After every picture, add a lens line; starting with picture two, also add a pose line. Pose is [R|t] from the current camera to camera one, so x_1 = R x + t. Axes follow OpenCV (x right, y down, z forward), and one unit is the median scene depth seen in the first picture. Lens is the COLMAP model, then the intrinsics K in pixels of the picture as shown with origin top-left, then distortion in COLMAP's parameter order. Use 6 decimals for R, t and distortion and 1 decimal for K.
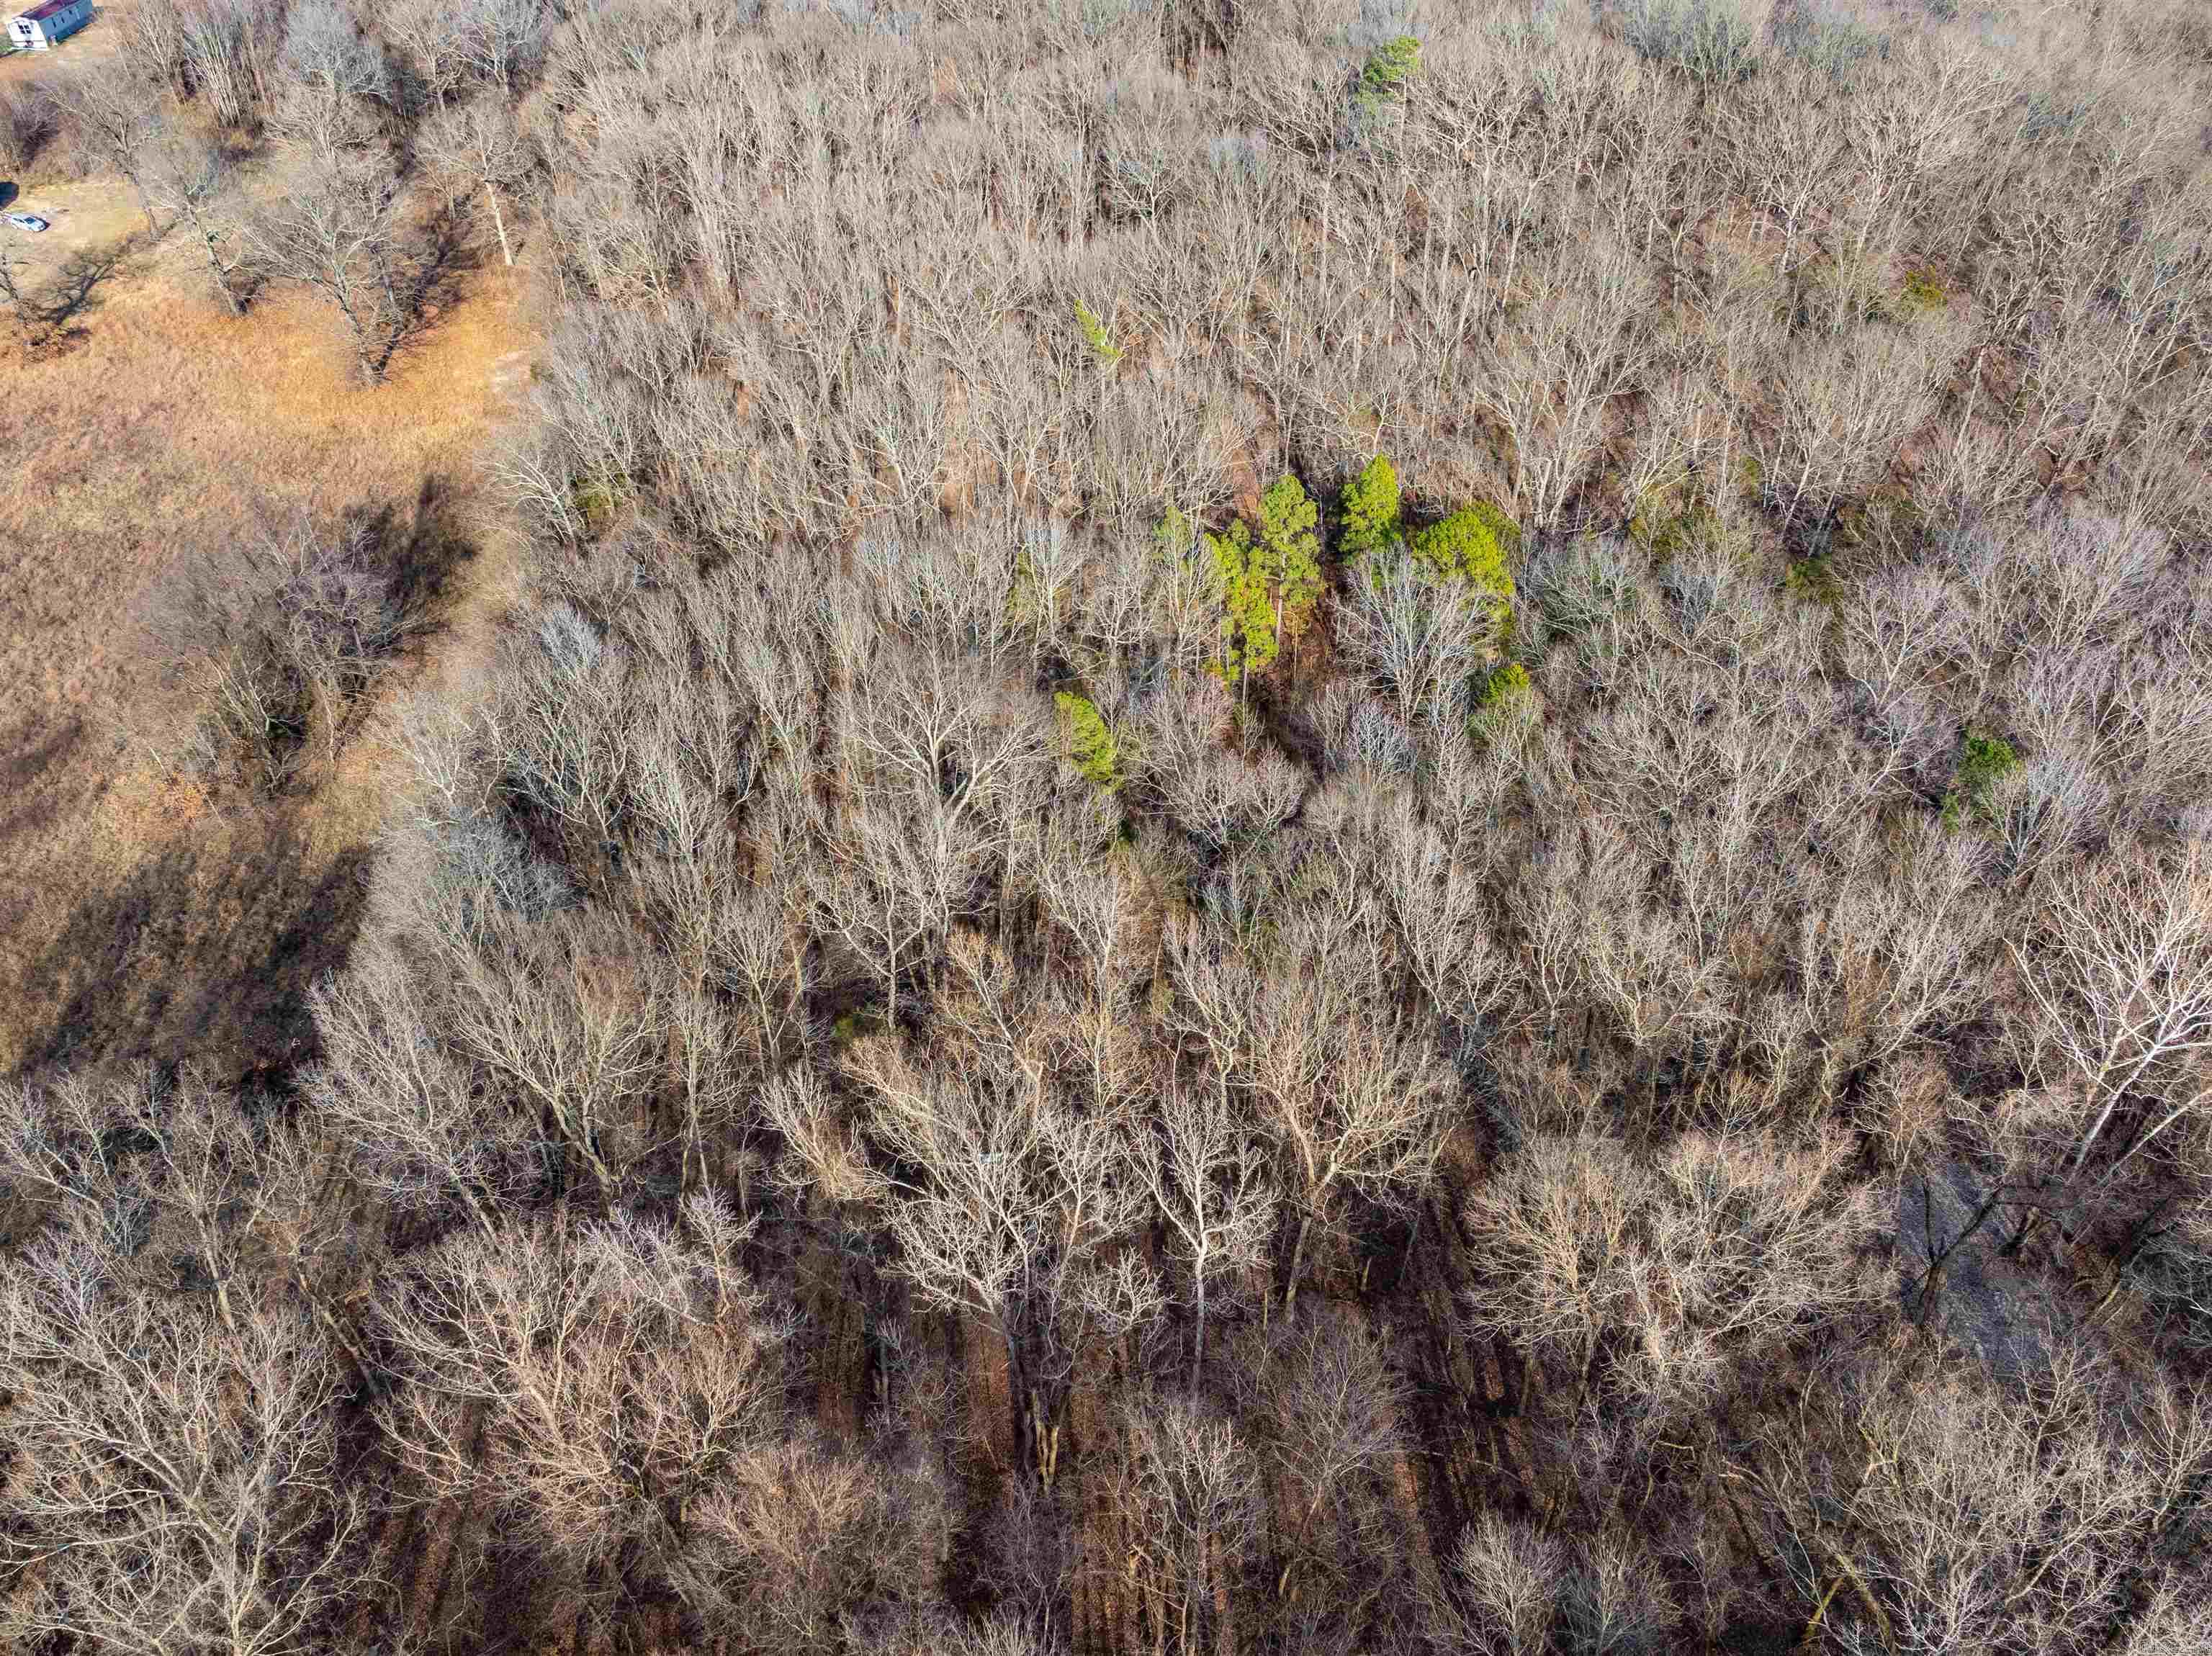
lens RADIAL K [[1555.8, 0, 1124.3], [0, 1555.8, 816.8], [0, 0, 1]] dist [-0.034759, 0.022730]
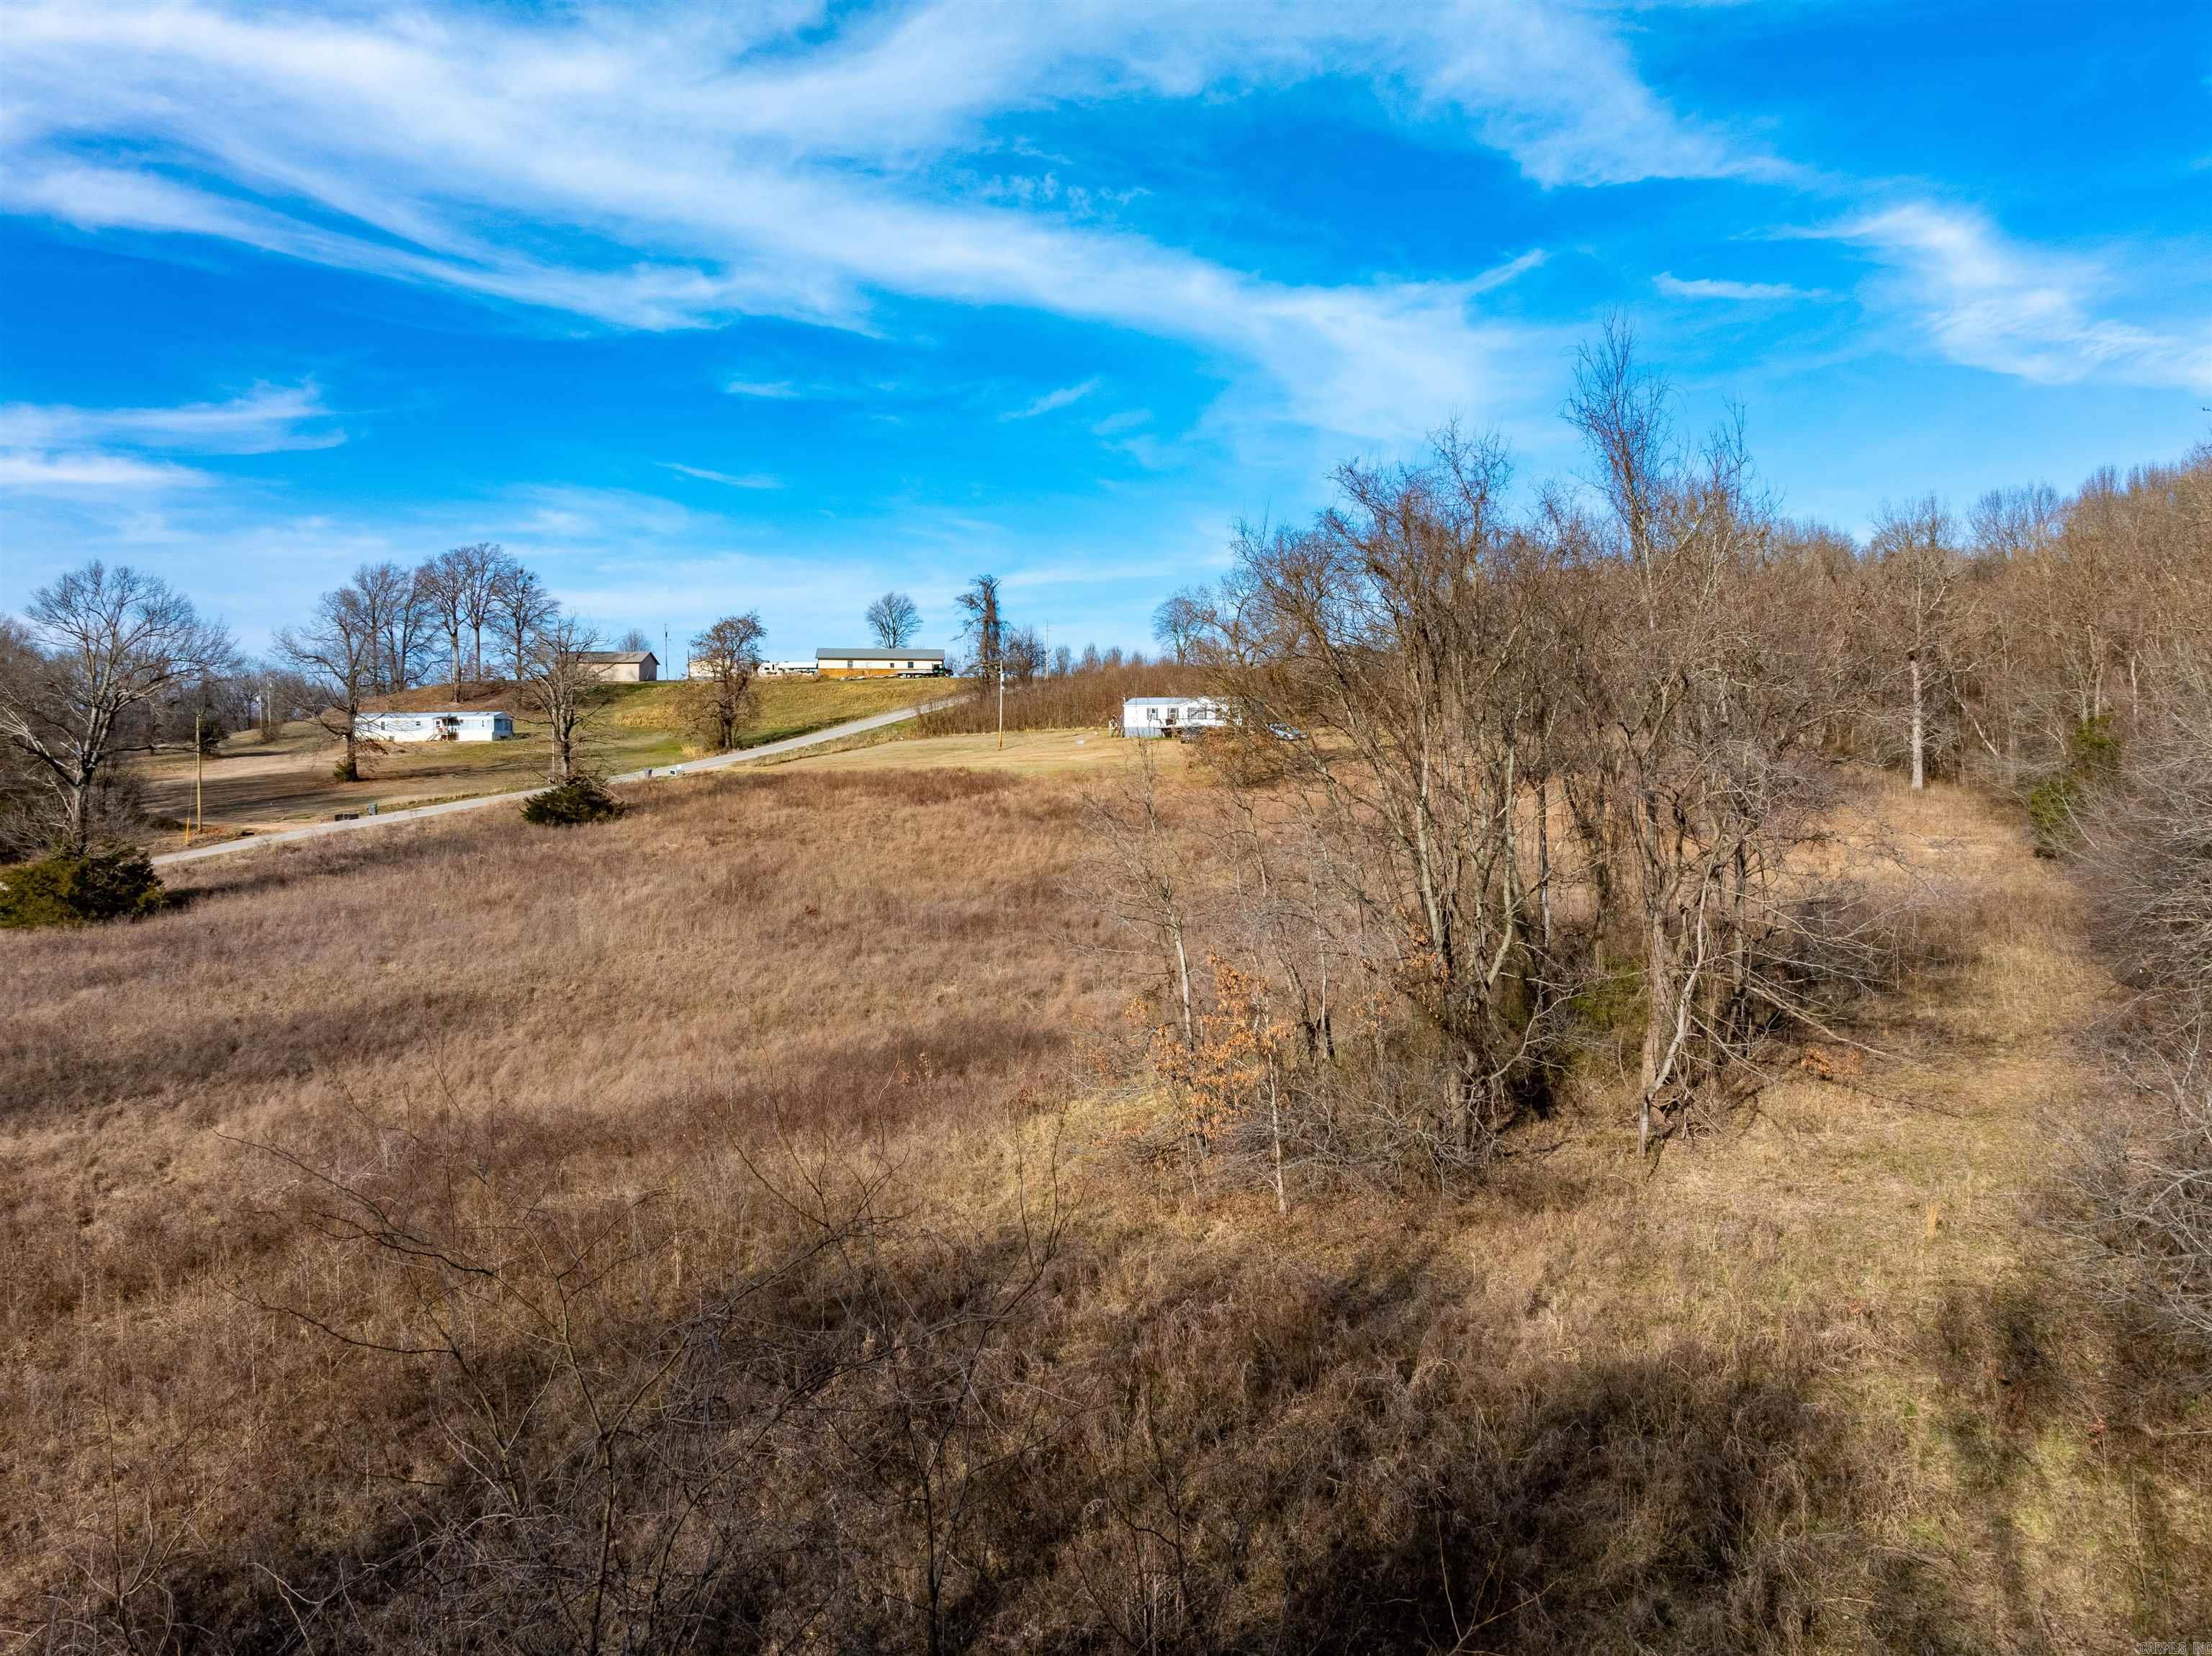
lens RADIAL K [[1555.8, 0, 1093.2], [0, 1555.8, 863.2], [0, 0, 1]] dist [-0.034759, 0.022730]
pose [[0.765345, 0.031434, -0.642852, -0.337922], [-0.395435, 0.811026, -0.431125, 0.091590], [0.507818, 0.584166, 0.633145, 0.602613]]
